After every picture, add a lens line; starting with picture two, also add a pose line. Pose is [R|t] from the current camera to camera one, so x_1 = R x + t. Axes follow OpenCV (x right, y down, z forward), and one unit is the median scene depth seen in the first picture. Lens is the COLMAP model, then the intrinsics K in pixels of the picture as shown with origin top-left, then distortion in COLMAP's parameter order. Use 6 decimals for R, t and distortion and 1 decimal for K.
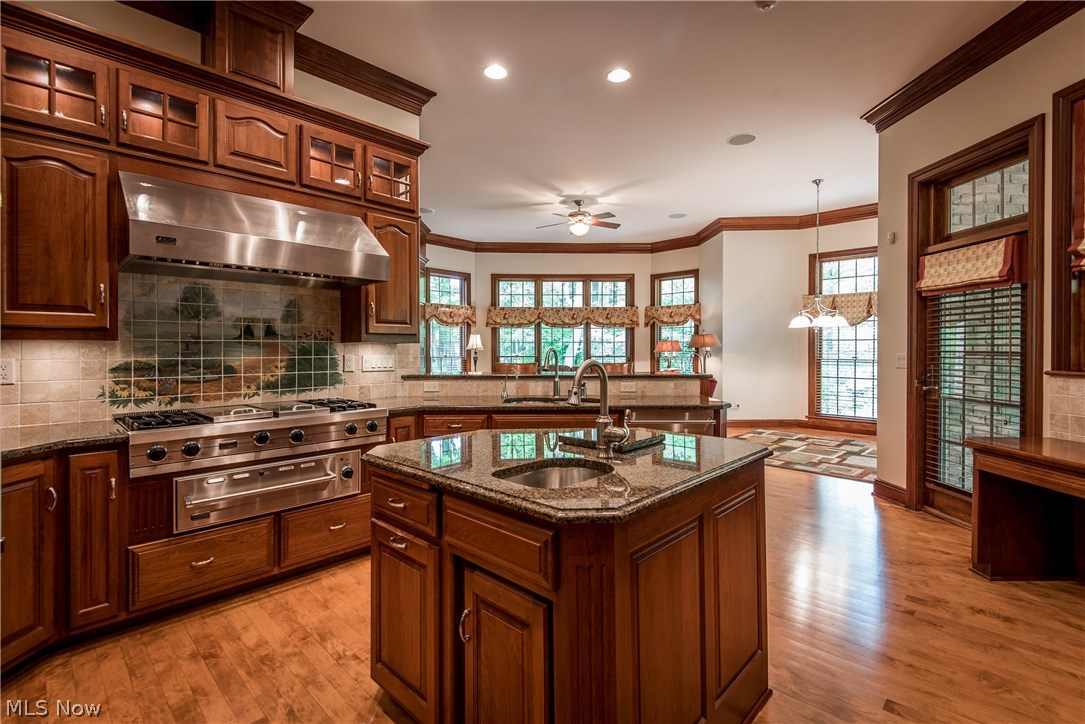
lens RADIAL K [[499.7, 0, 544.4], [0, 499.7, 355.7], [0, 0, 1]] dist [0.012054, -0.000496]
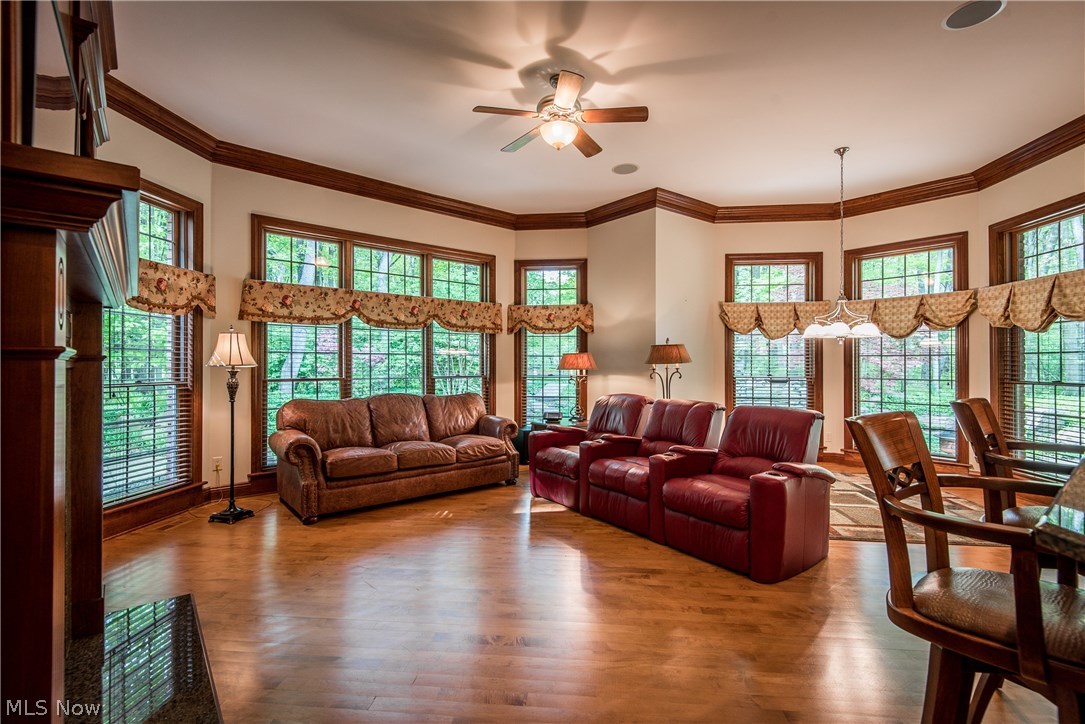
lens RADIAL K [[499.7, 0, 546.4], [0, 499.7, 365.1], [0, 0, 1]] dist [0.012054, -0.000496]
pose [[0.791202, 0.004942, 0.611535, -0.181024], [0.002122, 0.999939, -0.010826, -0.007071], [-0.611551, 0.009863, 0.791143, 0.428437]]
